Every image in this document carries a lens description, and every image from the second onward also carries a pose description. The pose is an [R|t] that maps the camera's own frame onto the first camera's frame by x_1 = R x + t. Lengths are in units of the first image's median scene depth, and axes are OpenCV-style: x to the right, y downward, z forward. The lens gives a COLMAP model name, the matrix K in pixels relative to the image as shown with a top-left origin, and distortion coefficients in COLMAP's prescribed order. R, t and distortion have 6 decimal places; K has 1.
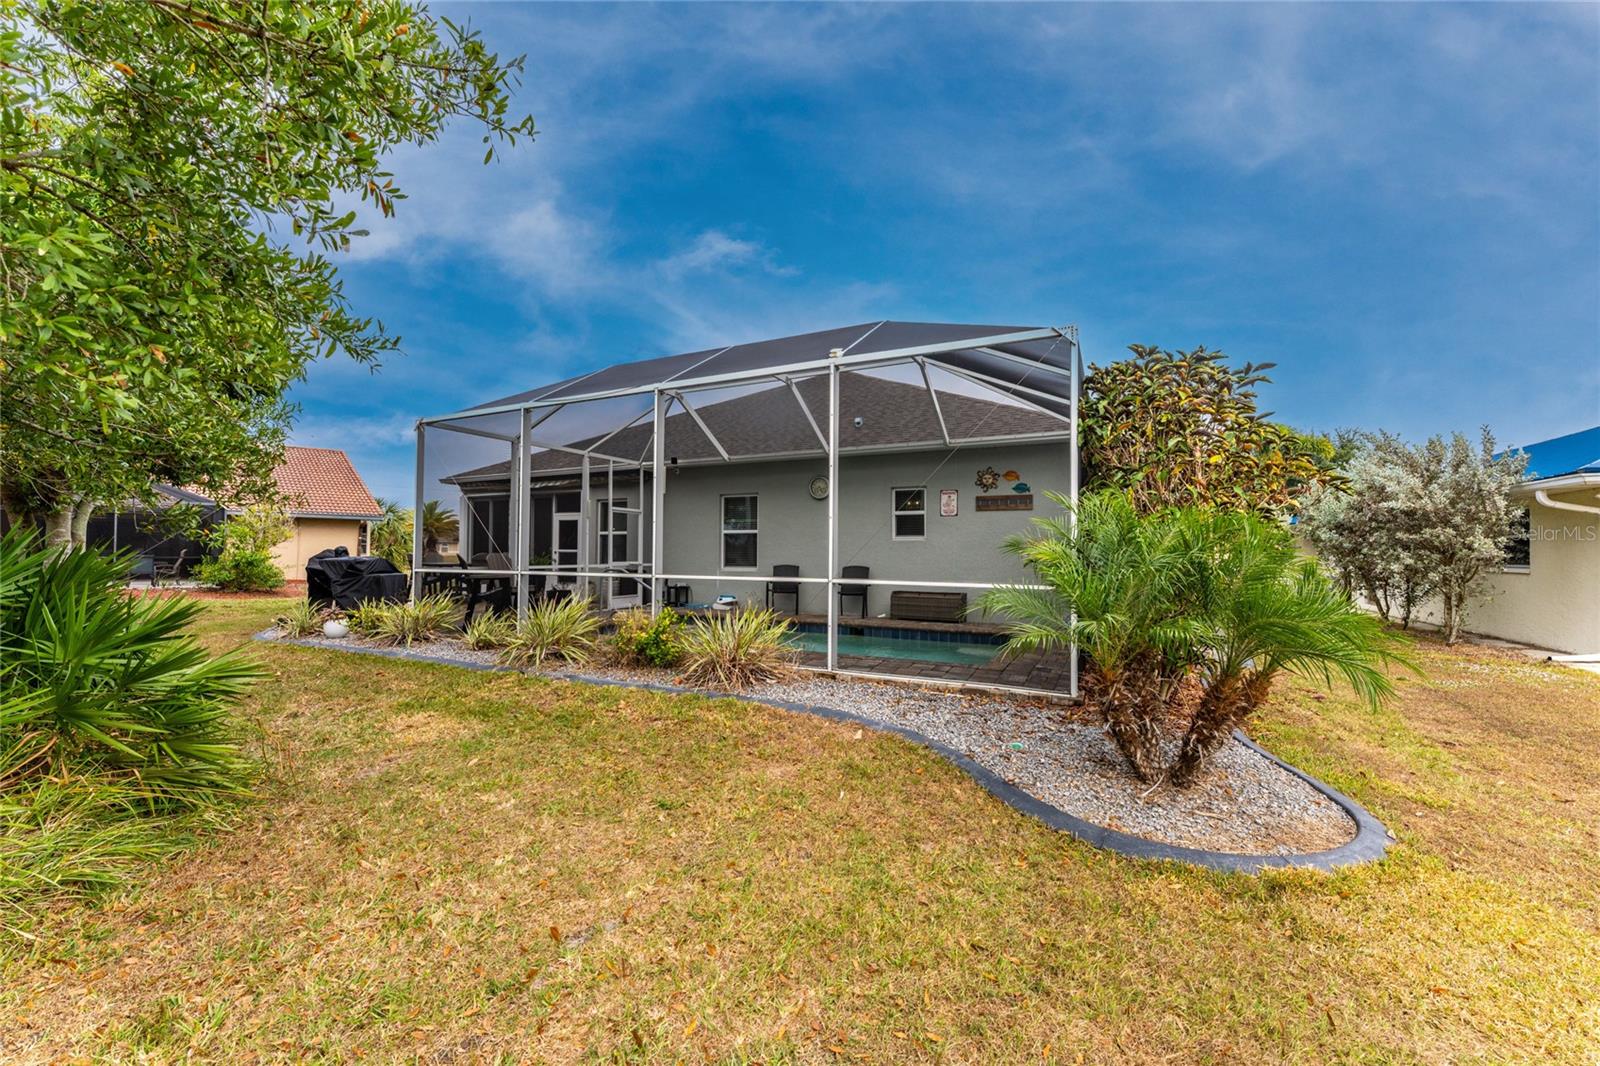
lens RADIAL K [[651.3, 0, 792.1], [0, 651.3, 513.1], [0, 0, 1]] dist [0.016087, 0.000014]
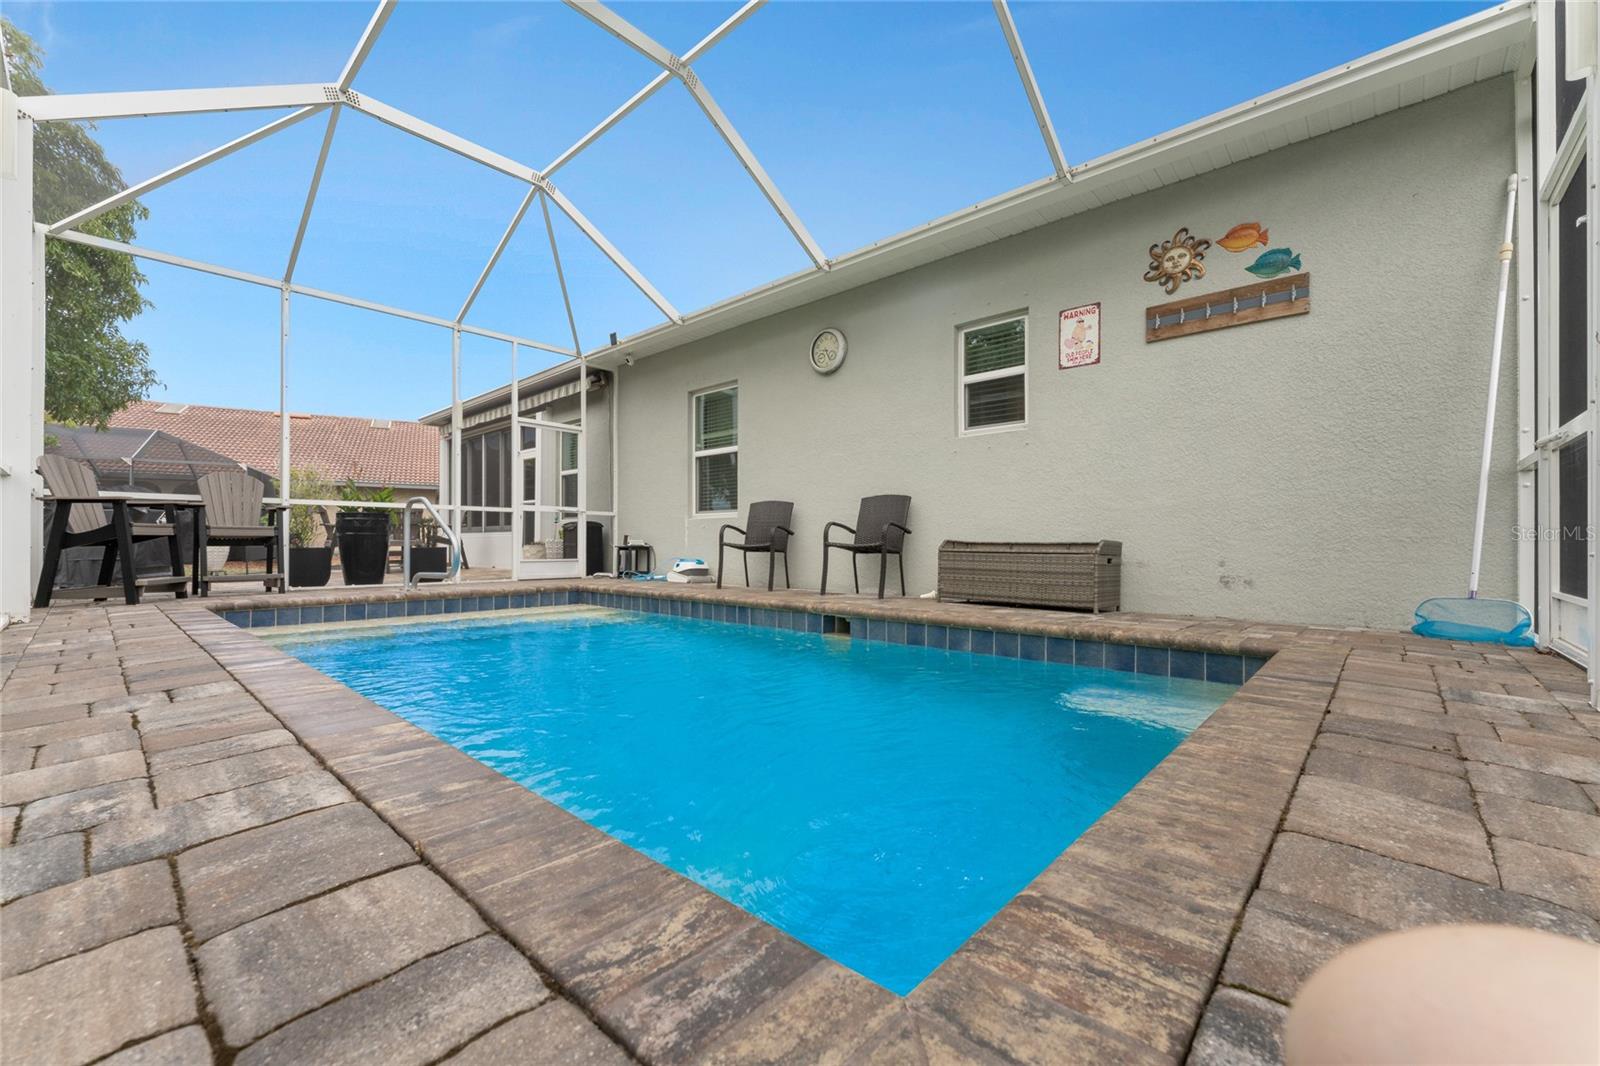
lens RADIAL K [[656.0, 0, 800.0], [0, 656.0, 533.0], [0, 0, 1]] dist [-0.000834, -0.000358]
pose [[0.964382, -0.009319, -0.264351, 0.169029], [0.021427, 0.998847, 0.042957, 0.088528], [0.263646, -0.047092, 0.963469, 0.505859]]
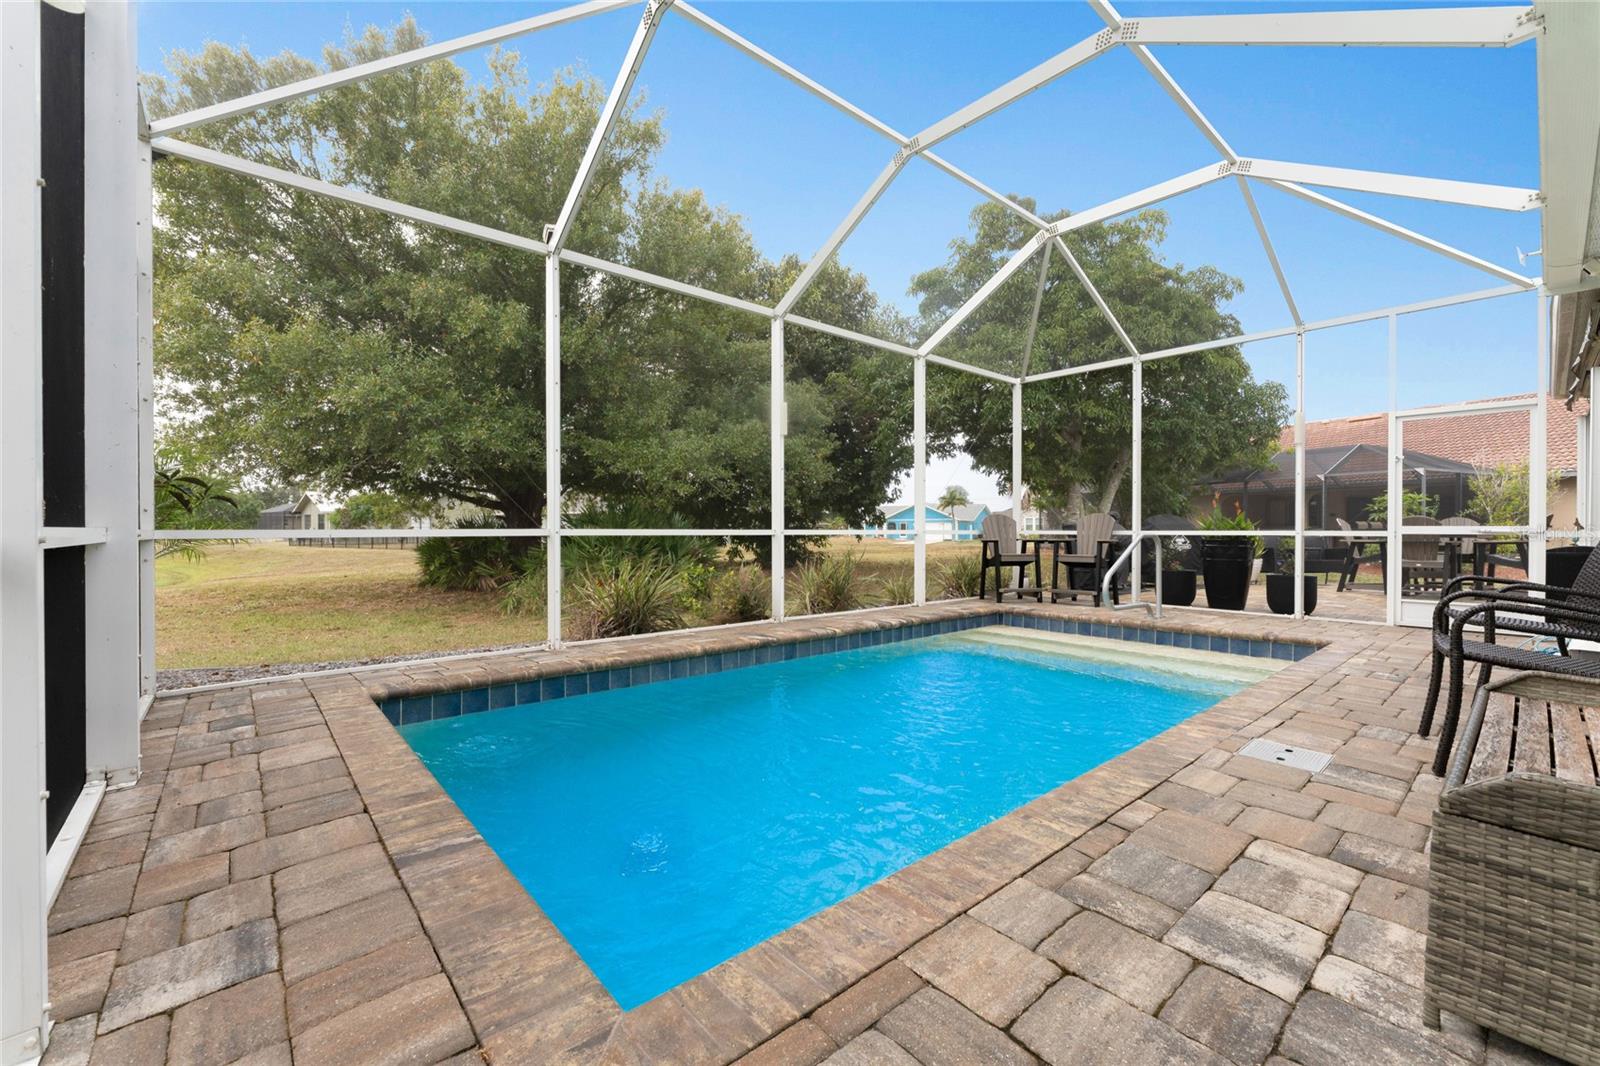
lens RADIAL K [[656.0, 0, 800.0], [0, 656.0, 533.0], [0, 0, 1]] dist [-0.000834, -0.000358]
pose [[-0.366766, 0.002139, -0.930311, 0.367692], [0.049842, 0.998606, -0.017354, 0.071604], [0.928977, -0.052734, -0.366361, 0.852614]]
